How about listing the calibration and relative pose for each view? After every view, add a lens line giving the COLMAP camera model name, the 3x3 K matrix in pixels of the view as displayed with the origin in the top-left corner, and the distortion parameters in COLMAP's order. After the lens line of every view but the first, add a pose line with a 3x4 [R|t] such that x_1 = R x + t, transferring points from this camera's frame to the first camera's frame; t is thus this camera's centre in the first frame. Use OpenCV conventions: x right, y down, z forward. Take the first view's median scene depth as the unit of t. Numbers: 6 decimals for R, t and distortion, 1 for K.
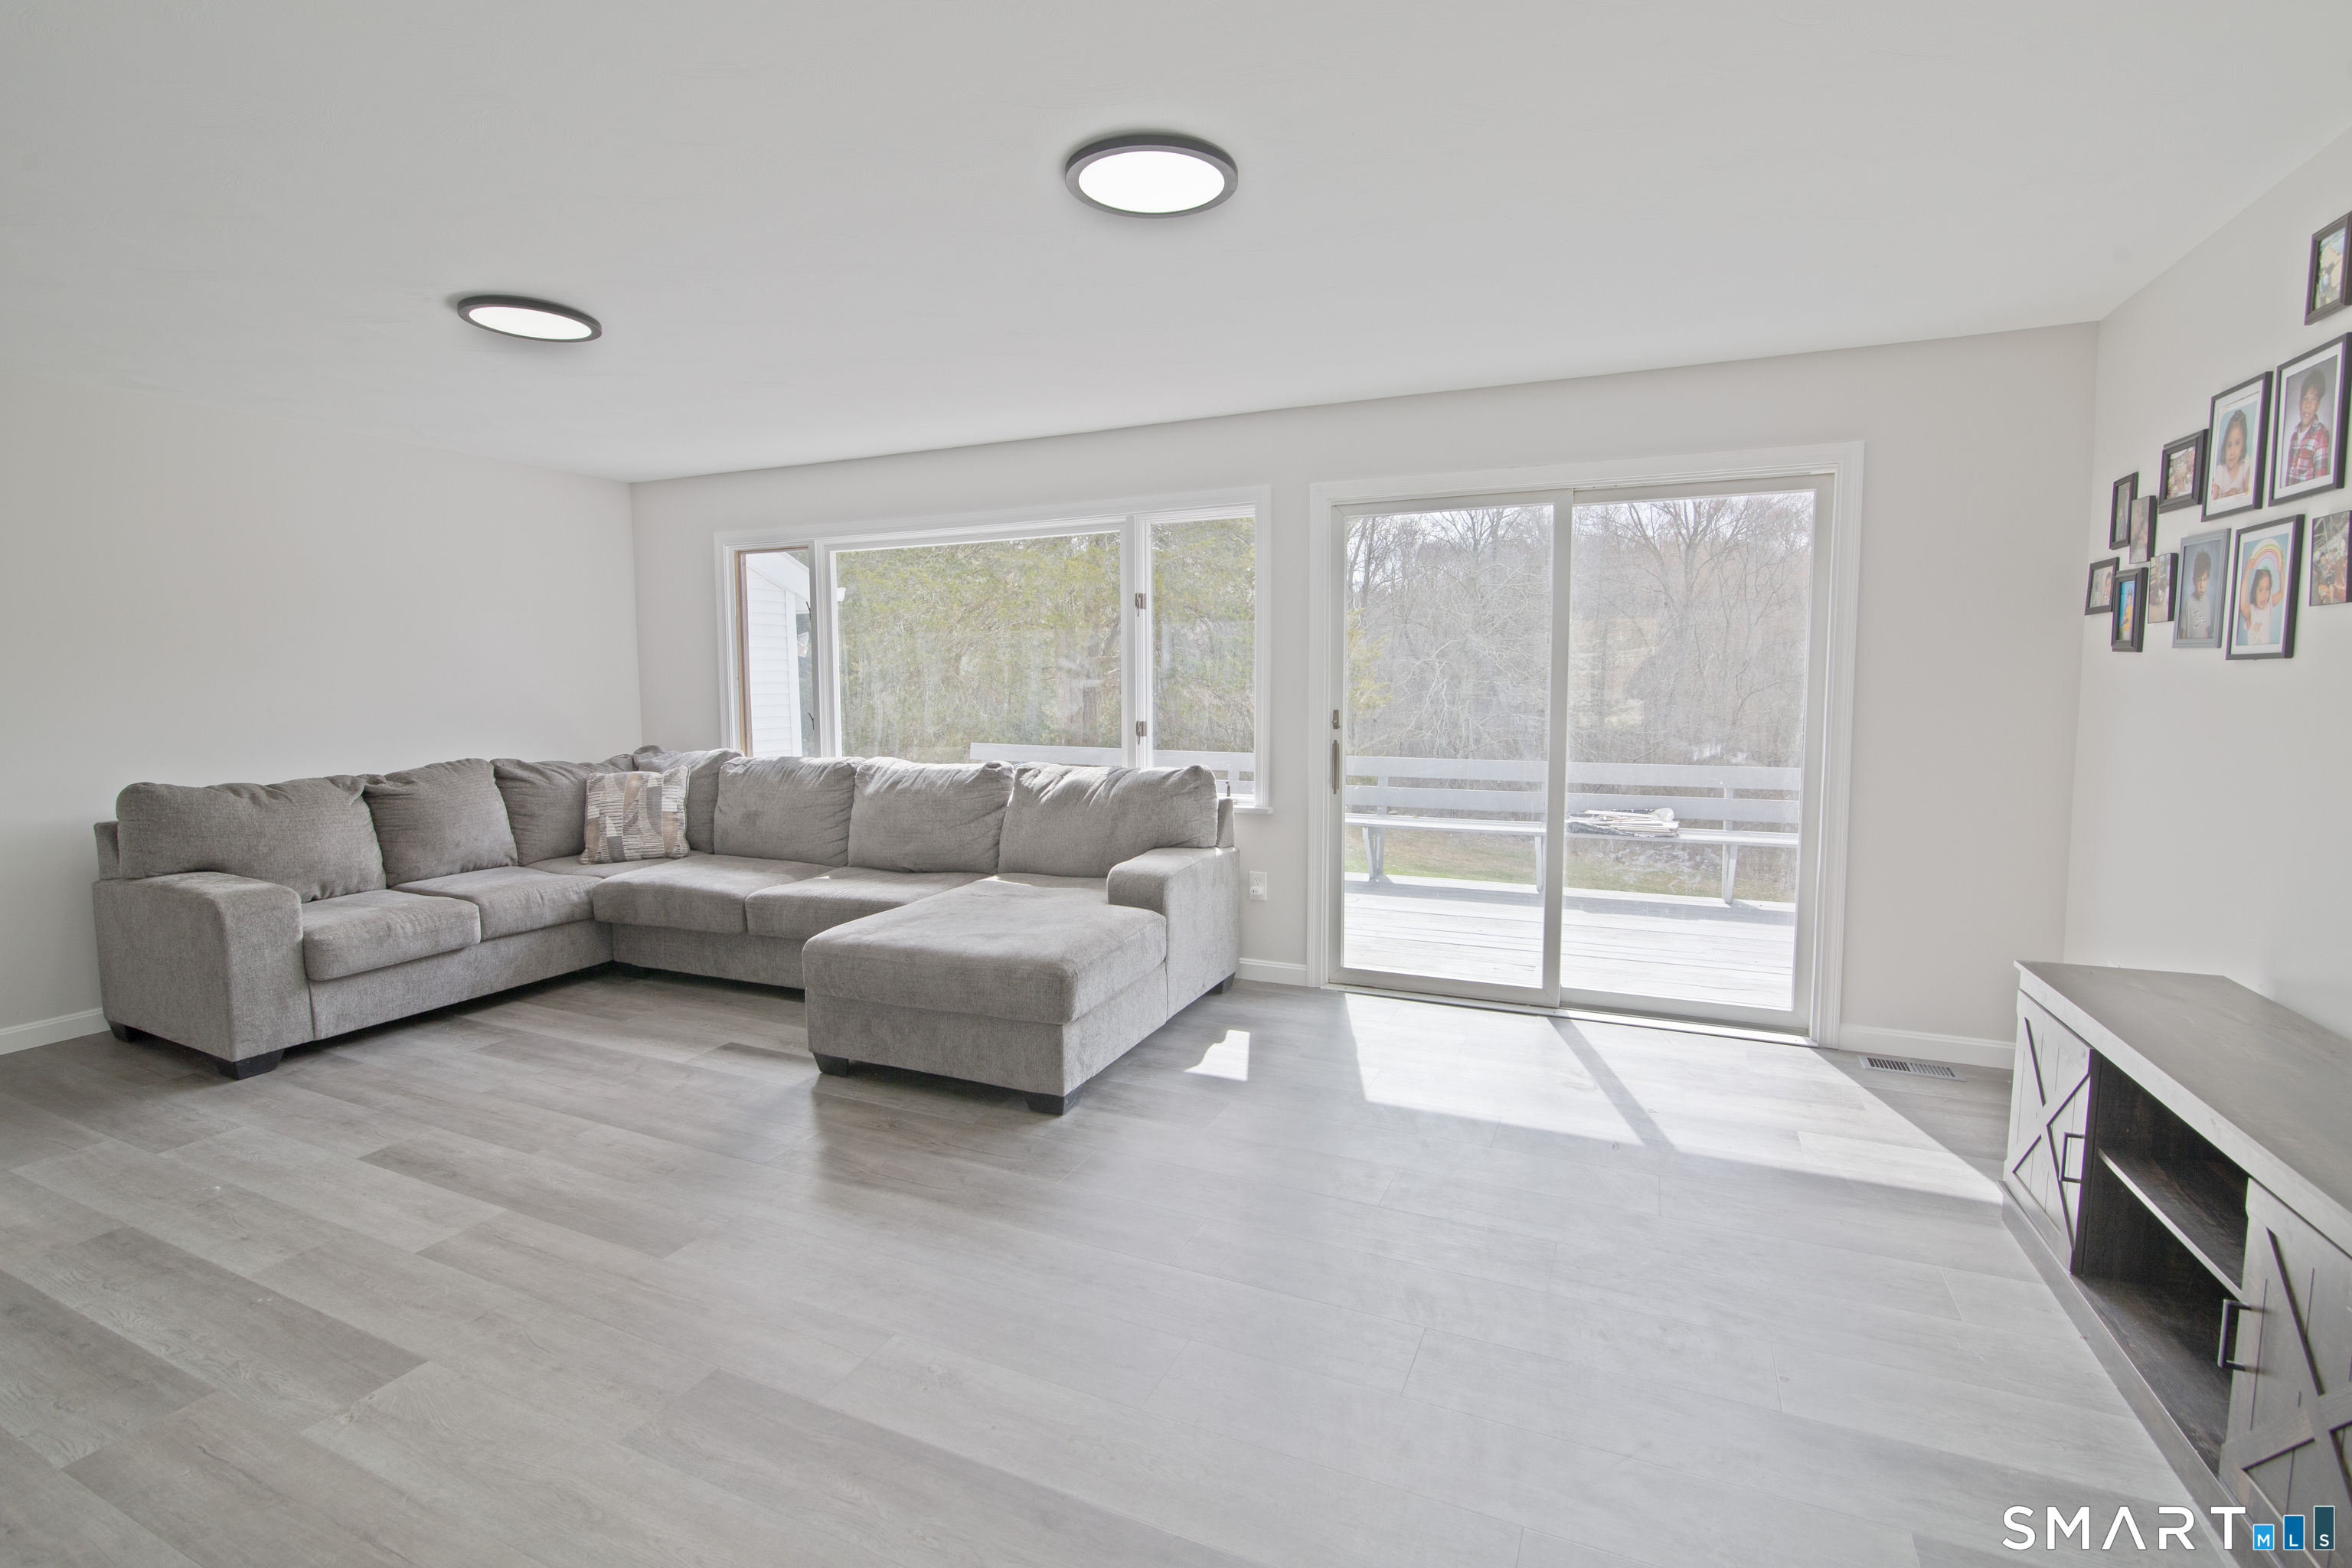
lens RADIAL K [[1073.9, 0, 1169.2], [0, 1073.9, 775.4], [0, 0, 1]] dist [-0.023120, 0.002532]
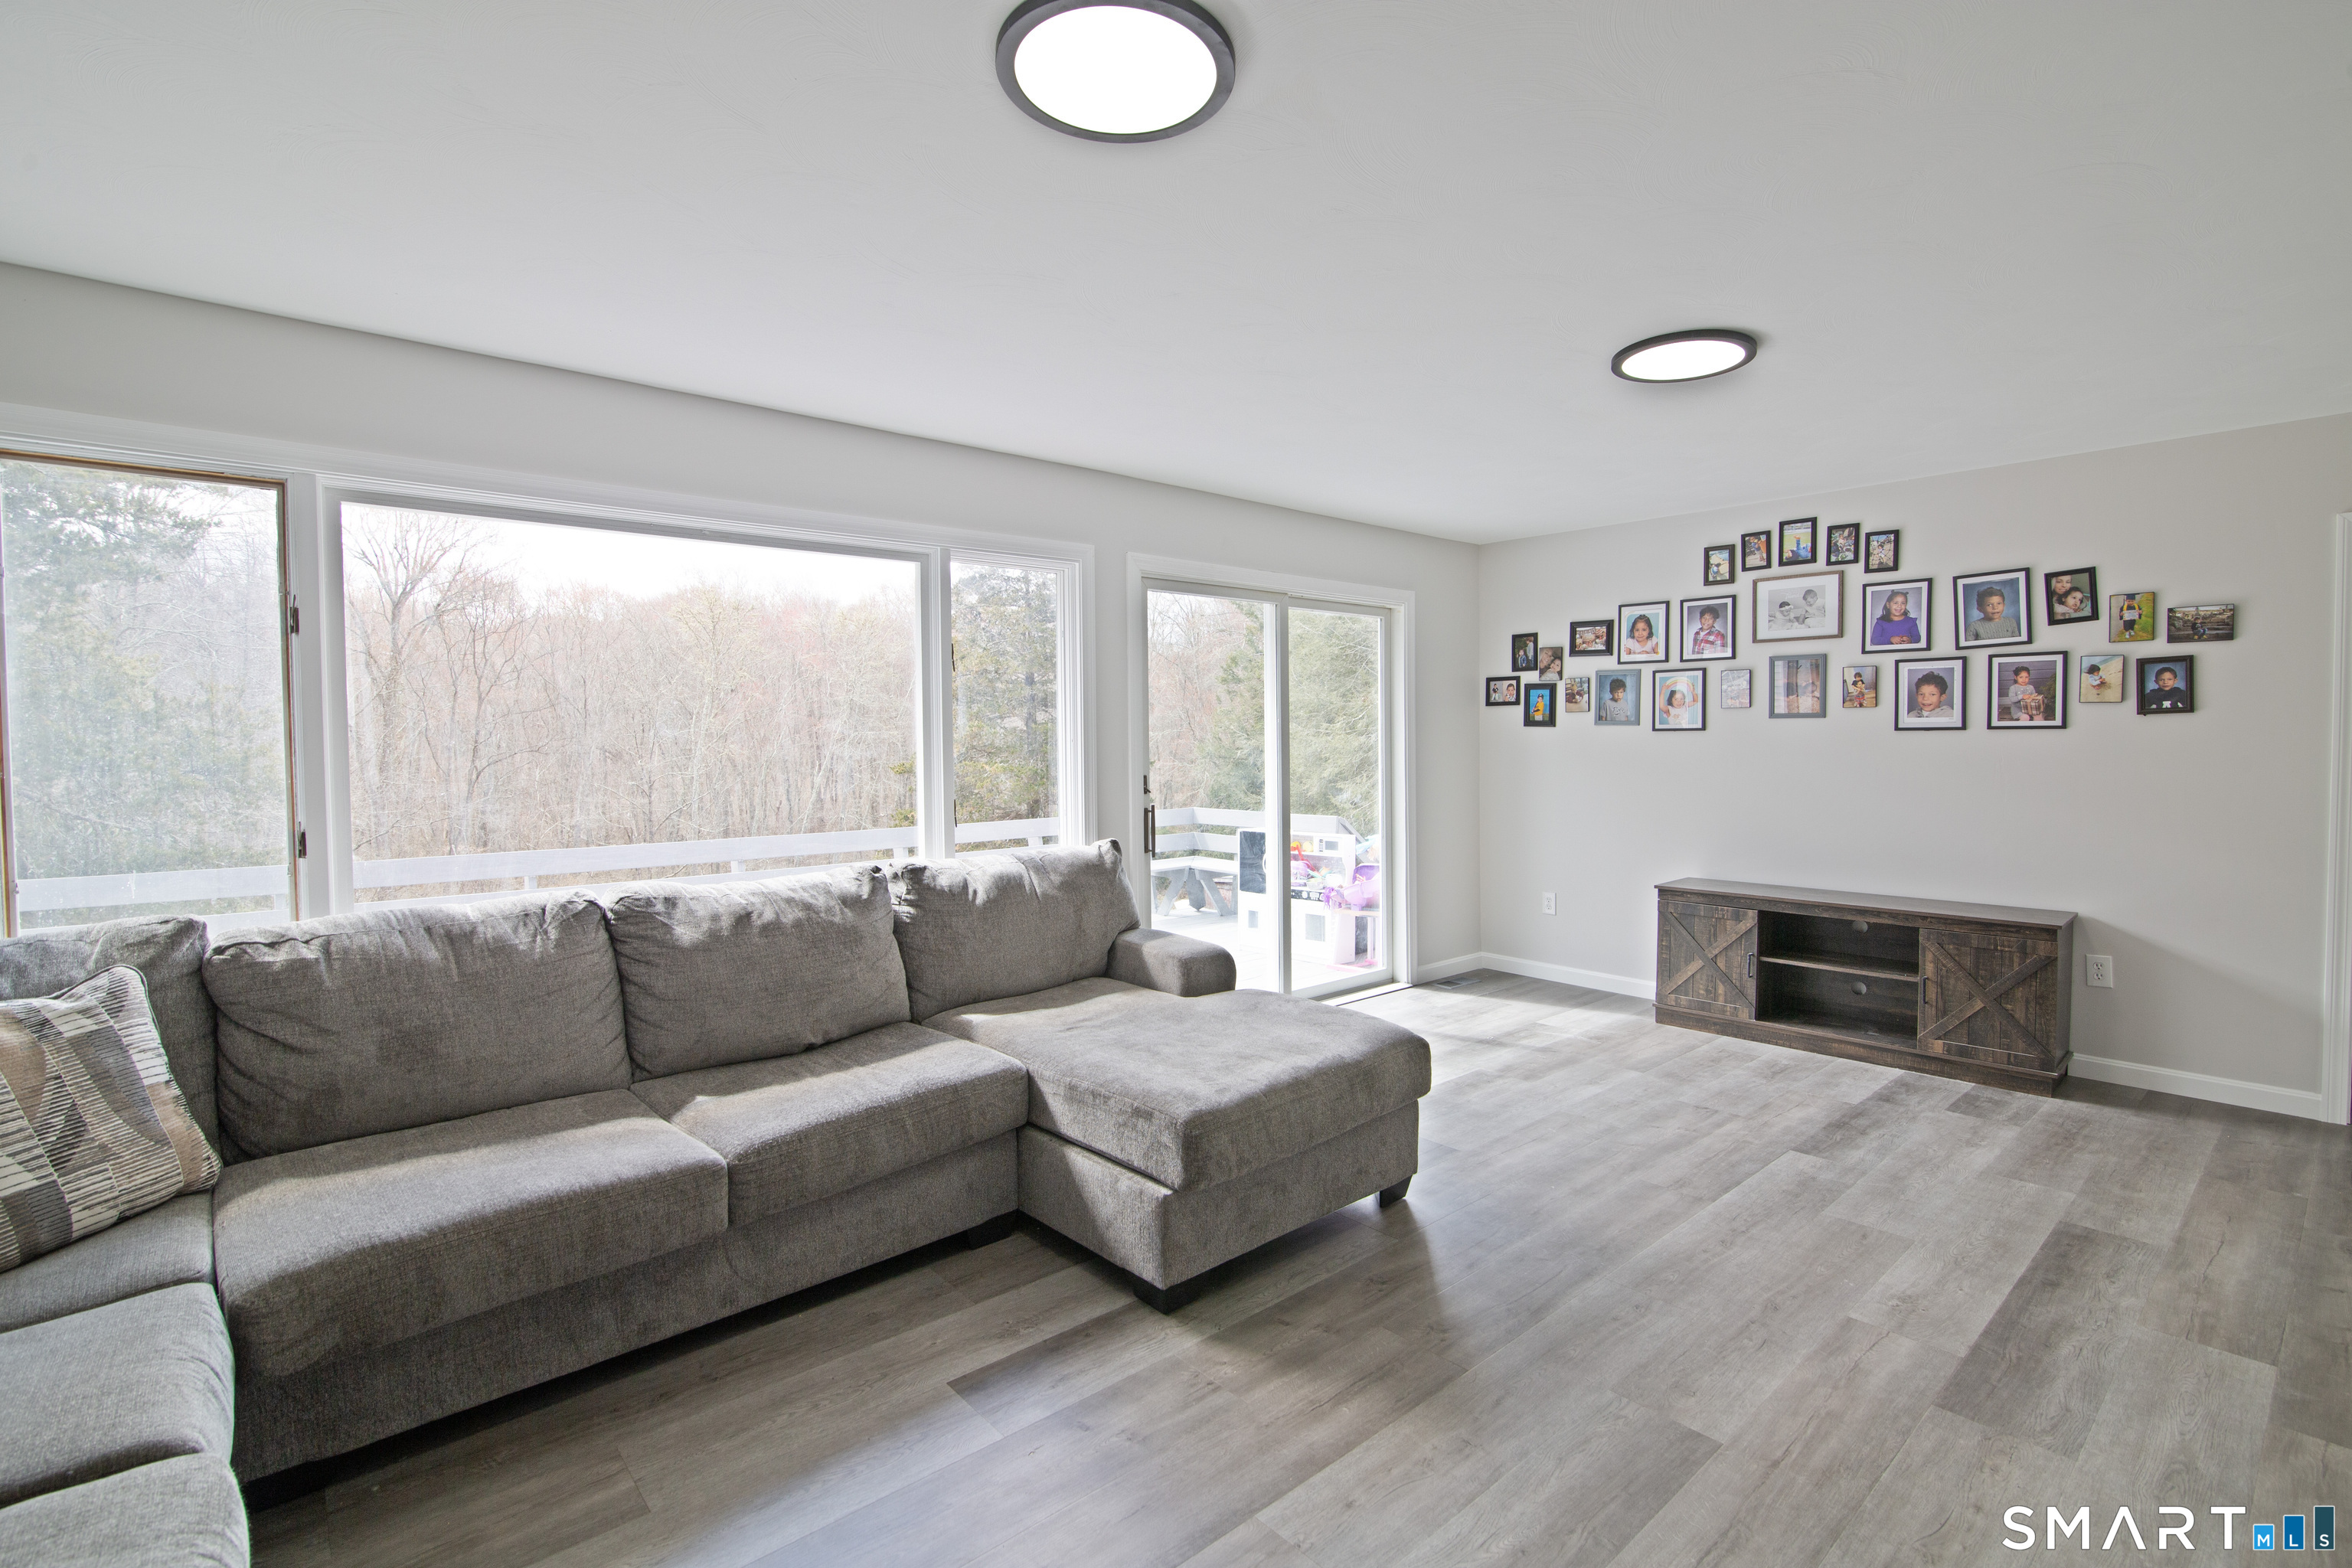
lens RADIAL K [[1073.9, 0, 1169.2], [0, 1073.9, 775.4], [0, 0, 1]] dist [-0.023120, 0.002532]
pose [[0.418355, -0.030091, 0.907785, -0.882352], [0.090043, 0.995902, -0.008485, -0.058525], [-0.903809, 0.085290, 0.419350, 0.638012]]
